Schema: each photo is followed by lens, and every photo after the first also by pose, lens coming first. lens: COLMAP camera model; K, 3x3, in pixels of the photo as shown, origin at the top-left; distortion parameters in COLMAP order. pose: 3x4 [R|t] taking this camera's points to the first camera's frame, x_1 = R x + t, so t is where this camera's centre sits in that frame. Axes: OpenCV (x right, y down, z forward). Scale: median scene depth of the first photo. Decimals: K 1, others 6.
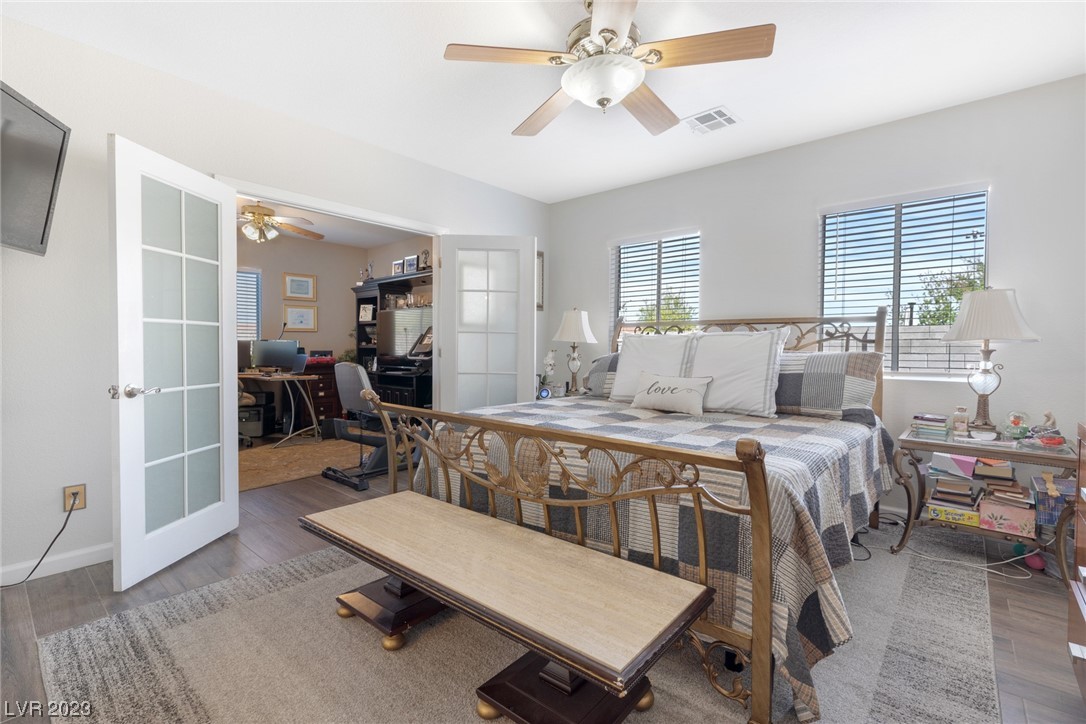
lens RADIAL K [[489.2, 0, 545.9], [0, 489.2, 356.2], [0, 0, 1]] dist [0.000259, 0.000401]
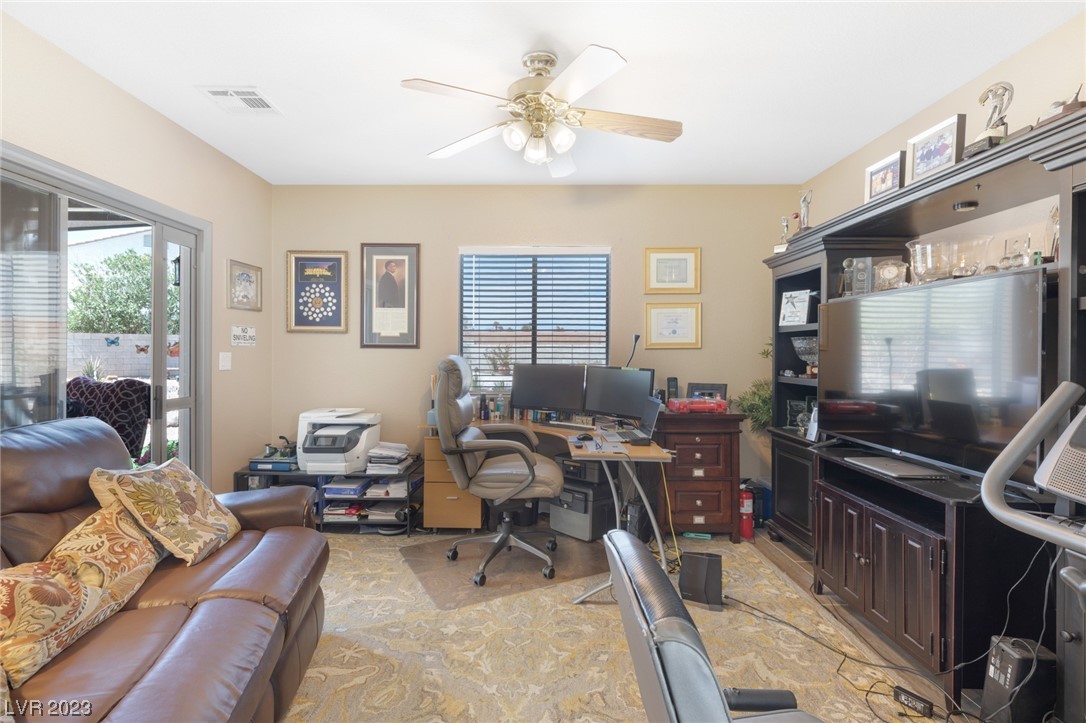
lens RADIAL K [[486.4, 0, 546.6], [0, 486.4, 355.3], [0, 0, 1]] dist [0.001597, 0.000109]
pose [[0.666793, 0.005625, -0.745222, -0.185376], [-0.018185, 0.999797, -0.008726, -0.036493], [0.745021, 0.019370, 0.666760, 0.534293]]
